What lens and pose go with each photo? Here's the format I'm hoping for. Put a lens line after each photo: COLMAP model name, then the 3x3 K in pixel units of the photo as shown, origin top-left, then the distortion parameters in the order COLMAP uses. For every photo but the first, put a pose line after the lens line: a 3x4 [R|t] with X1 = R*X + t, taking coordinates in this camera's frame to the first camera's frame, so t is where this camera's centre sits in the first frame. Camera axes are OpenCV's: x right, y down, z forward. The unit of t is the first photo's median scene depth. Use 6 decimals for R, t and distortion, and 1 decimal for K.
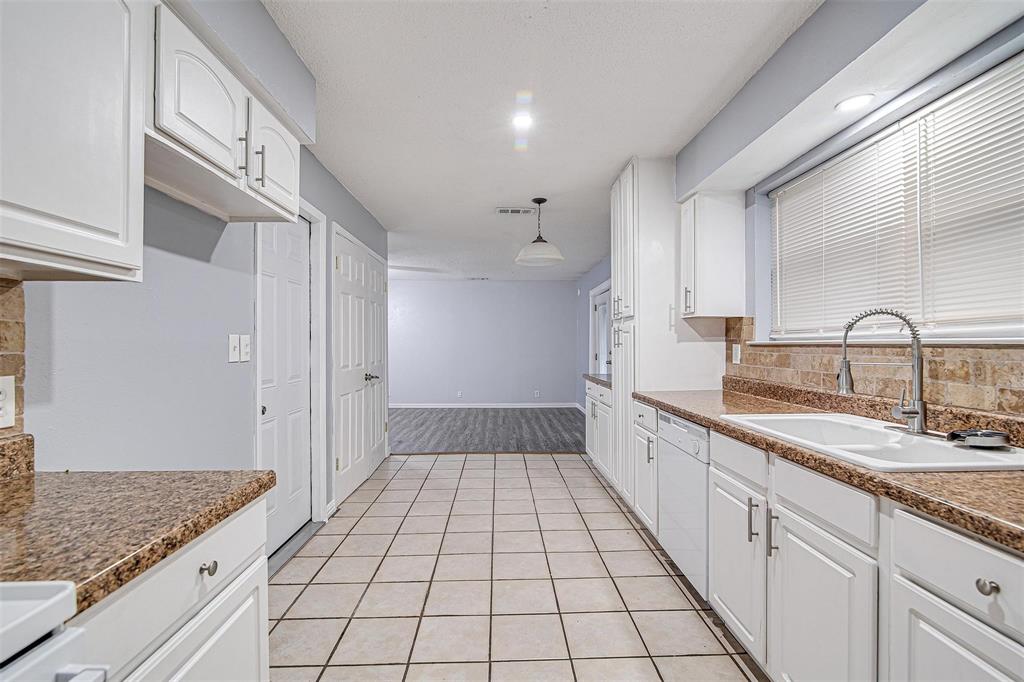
lens RADIAL K [[494.4, 0, 506.0], [0, 494.4, 342.5], [0, 0, 1]] dist [-0.021412, 0.001264]
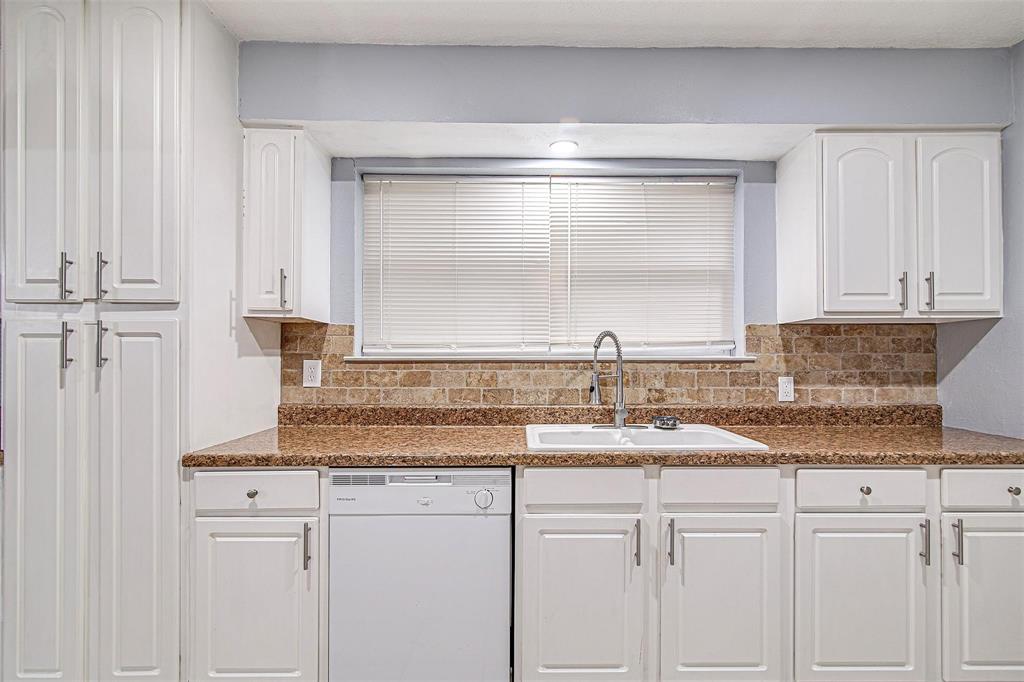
lens RADIAL K [[526.6, 0, 435.6], [0, 526.6, 347.5], [0, 0, 1]] dist [0.011656, -0.001476]
pose [[-0.022651, 0.024316, 0.999448, -0.469293], [-0.003632, 0.999696, -0.024404, 0.005100], [-0.999737, -0.004183, -0.022556, 1.249929]]
